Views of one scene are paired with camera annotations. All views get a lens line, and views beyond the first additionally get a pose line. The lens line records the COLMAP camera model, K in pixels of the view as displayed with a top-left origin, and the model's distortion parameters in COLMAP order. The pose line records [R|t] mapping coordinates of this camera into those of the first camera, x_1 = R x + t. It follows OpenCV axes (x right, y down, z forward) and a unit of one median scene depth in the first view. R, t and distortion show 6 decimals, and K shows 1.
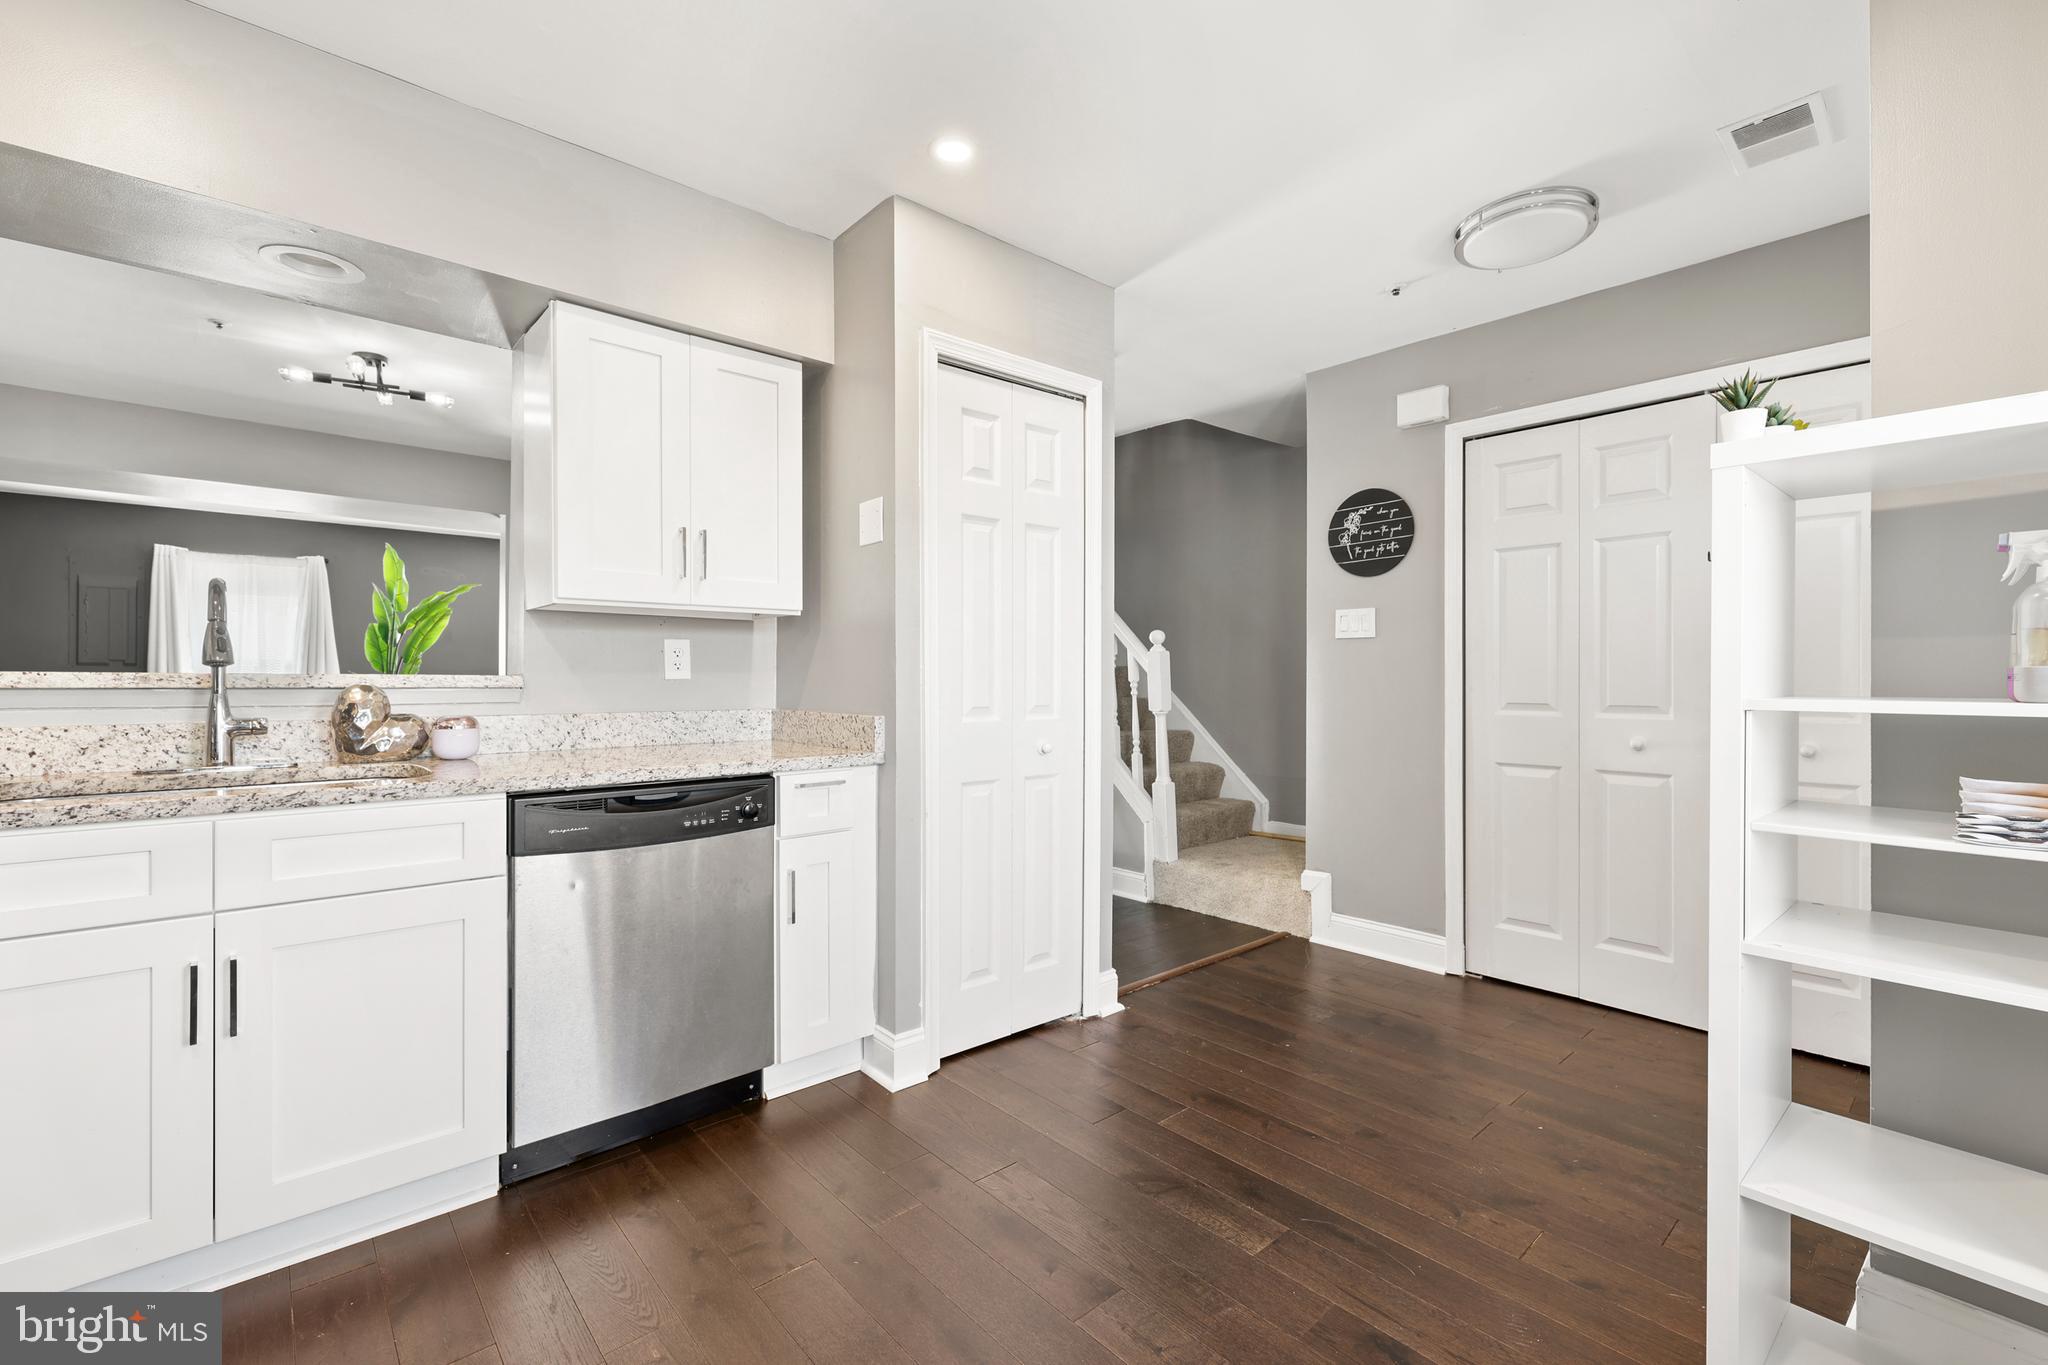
lens RADIAL K [[872.5, 0, 1024.0], [0, 872.5, 682.5], [0, 0, 1]] dist [0.000084, -0.000176]
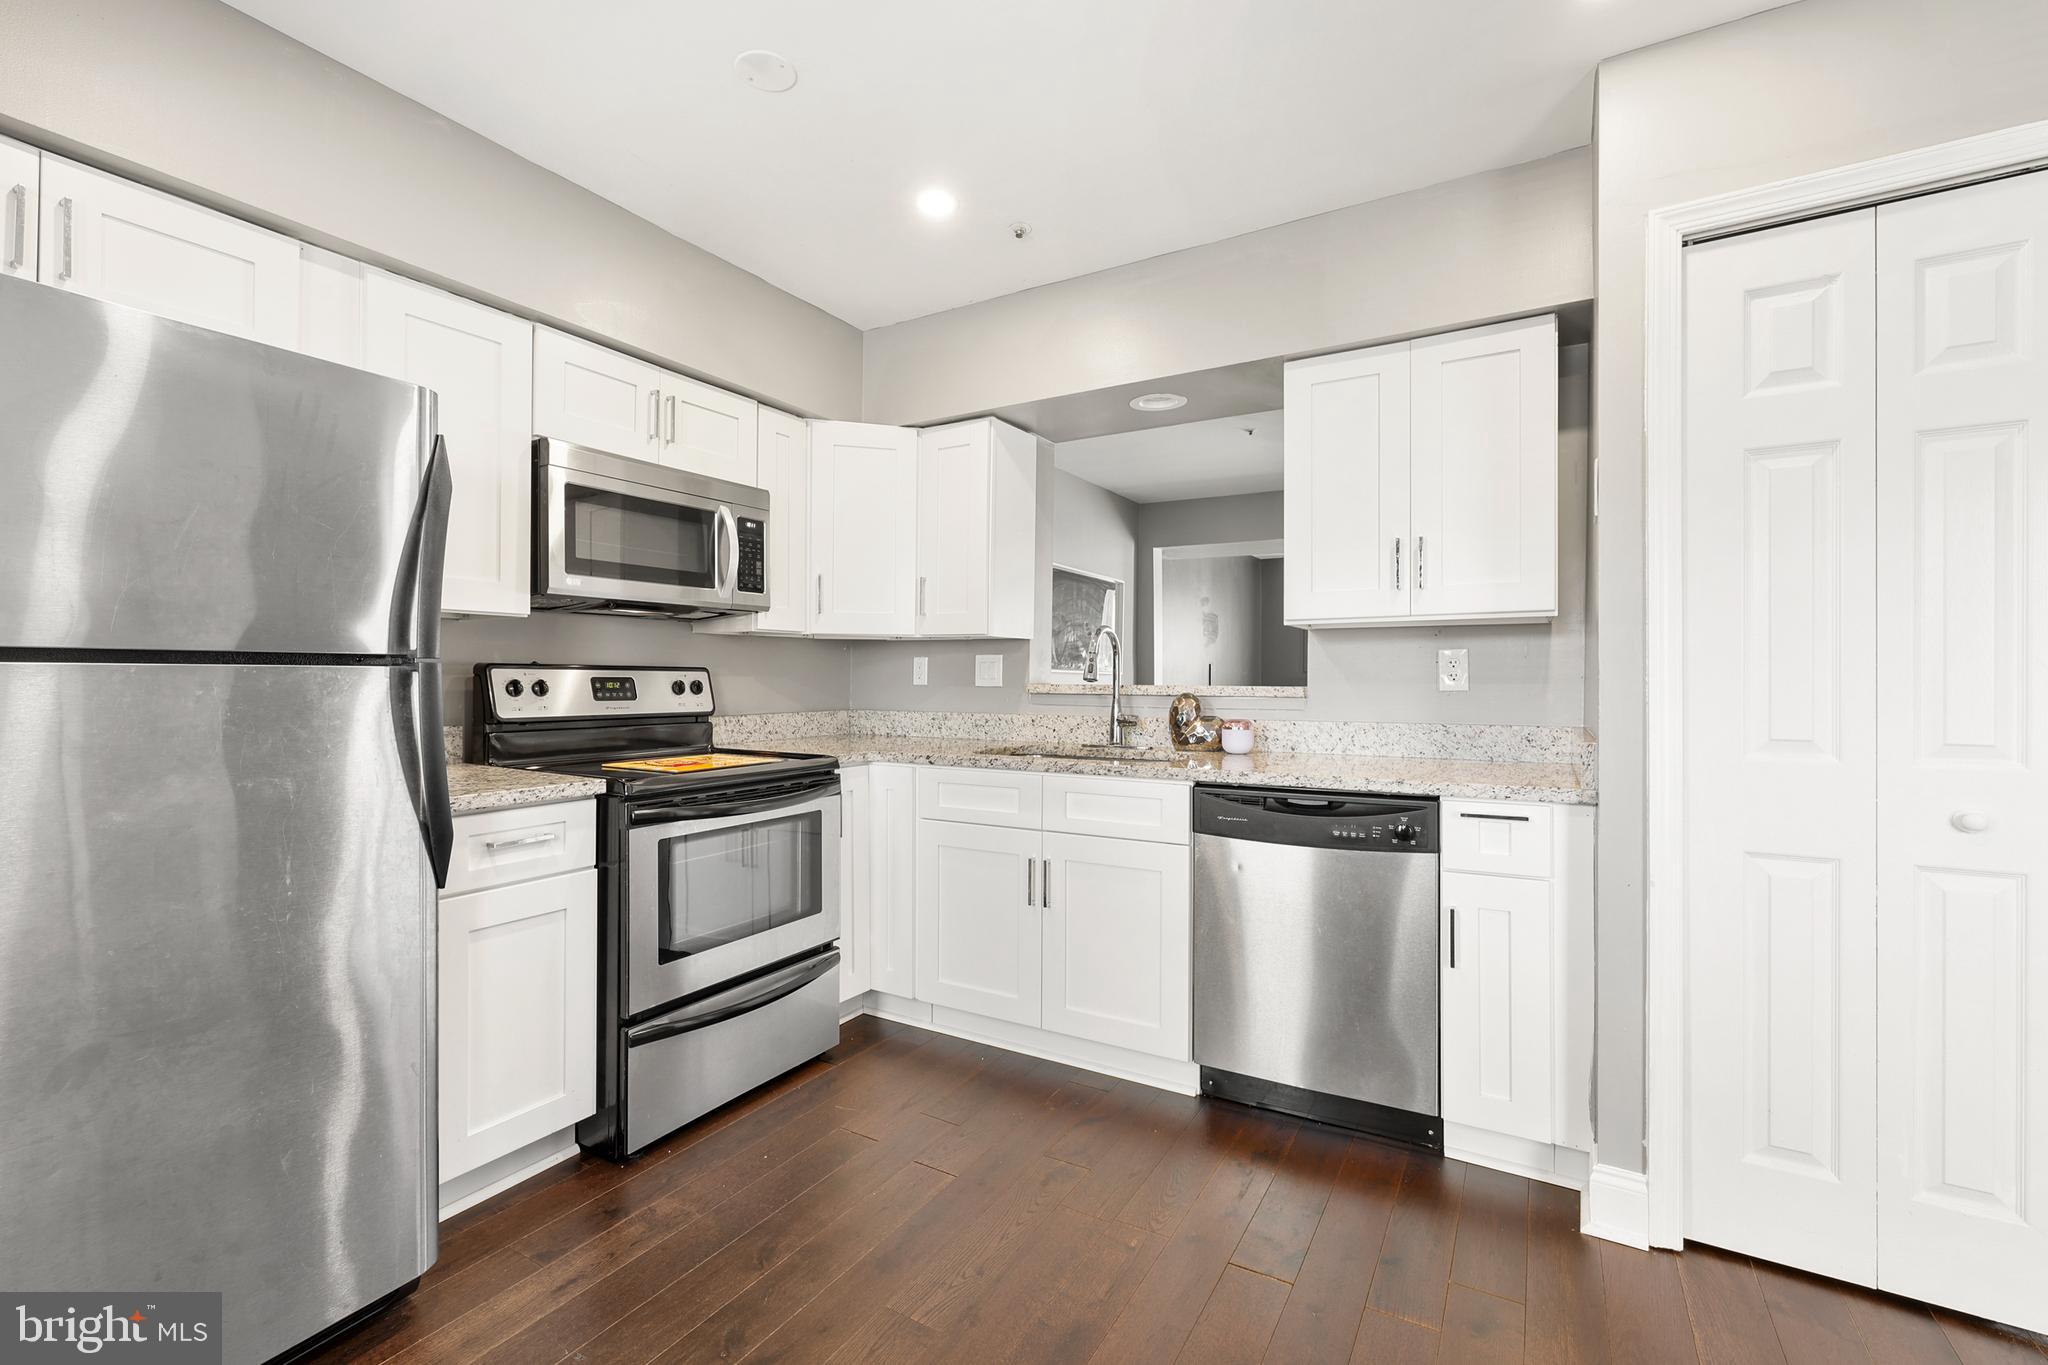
lens RADIAL K [[872.5, 0, 1024.0], [0, 872.5, 682.5], [0, 0, 1]] dist [0.000084, -0.000176]
pose [[0.313604, 0.001061, -0.949553, 0.459044], [-0.004038, 0.999992, -0.000216, -0.013894], [0.949545, 0.003902, 0.313606, 0.311072]]
